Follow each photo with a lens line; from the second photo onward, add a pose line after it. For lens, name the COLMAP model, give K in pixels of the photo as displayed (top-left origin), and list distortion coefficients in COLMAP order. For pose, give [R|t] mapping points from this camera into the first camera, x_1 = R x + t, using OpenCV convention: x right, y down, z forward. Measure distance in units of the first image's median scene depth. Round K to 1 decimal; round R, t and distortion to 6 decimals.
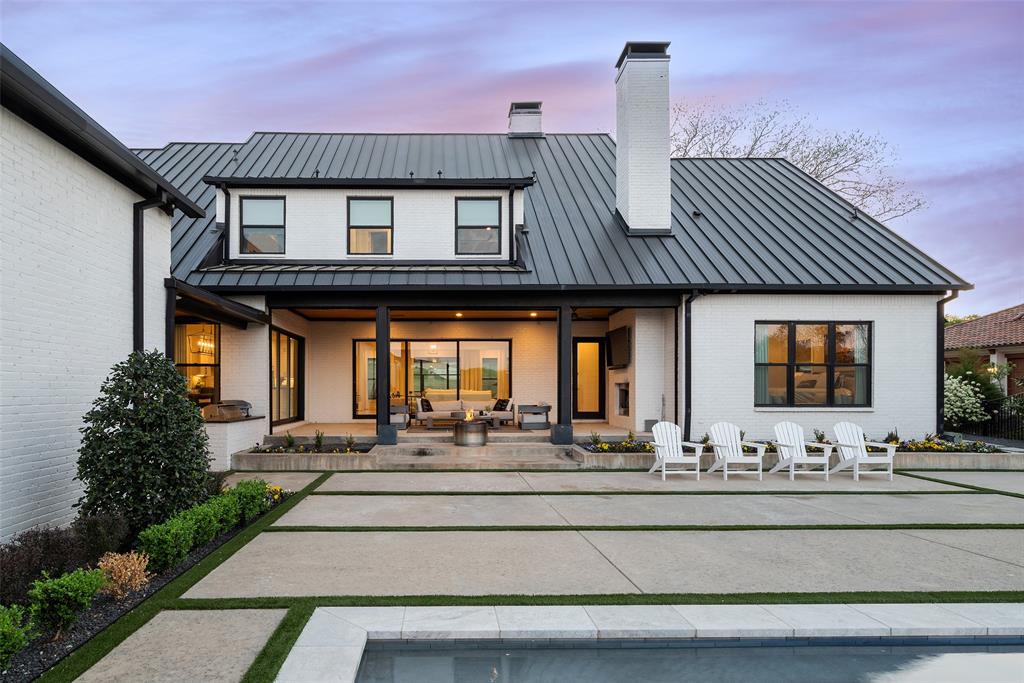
lens RADIAL K [[515.8, 0, 421.6], [0, 515.8, 386.7], [0, 0, 1]] dist [0.000549, 0.000053]
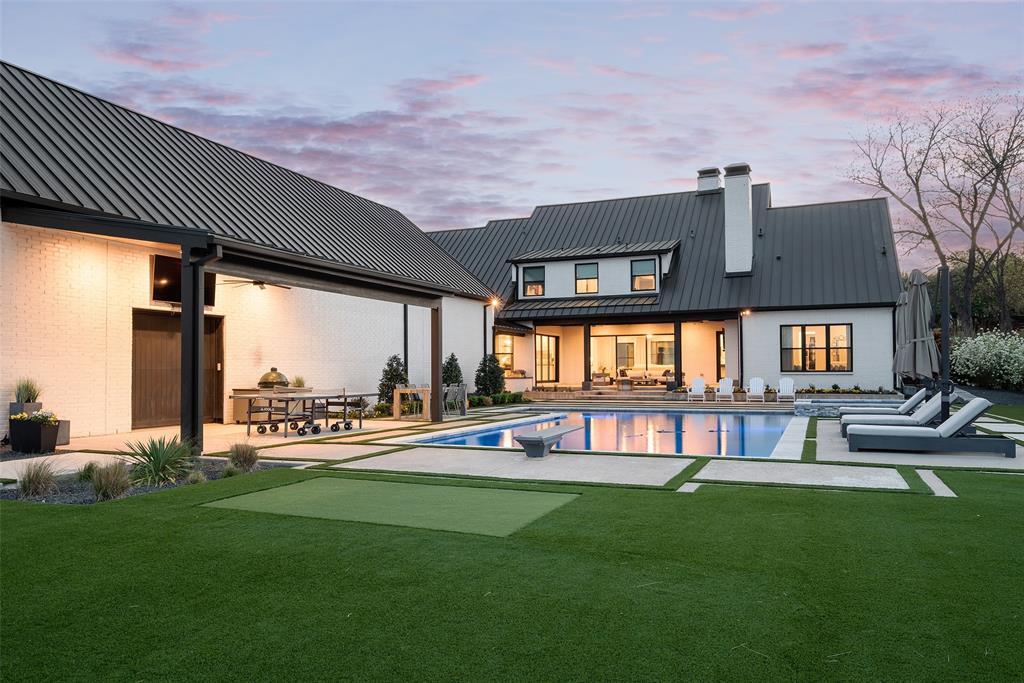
lens RADIAL K [[682.3, 0, 512.0], [0, 682.3, 341.5], [0, 0, 1]] dist [-0.002251, 0.000337]
pose [[0.917303, -0.022694, -0.397543, 0.653221], [0.008516, 0.999264, -0.037392, 0.011373], [0.398099, 0.030914, 0.916822, -1.428971]]
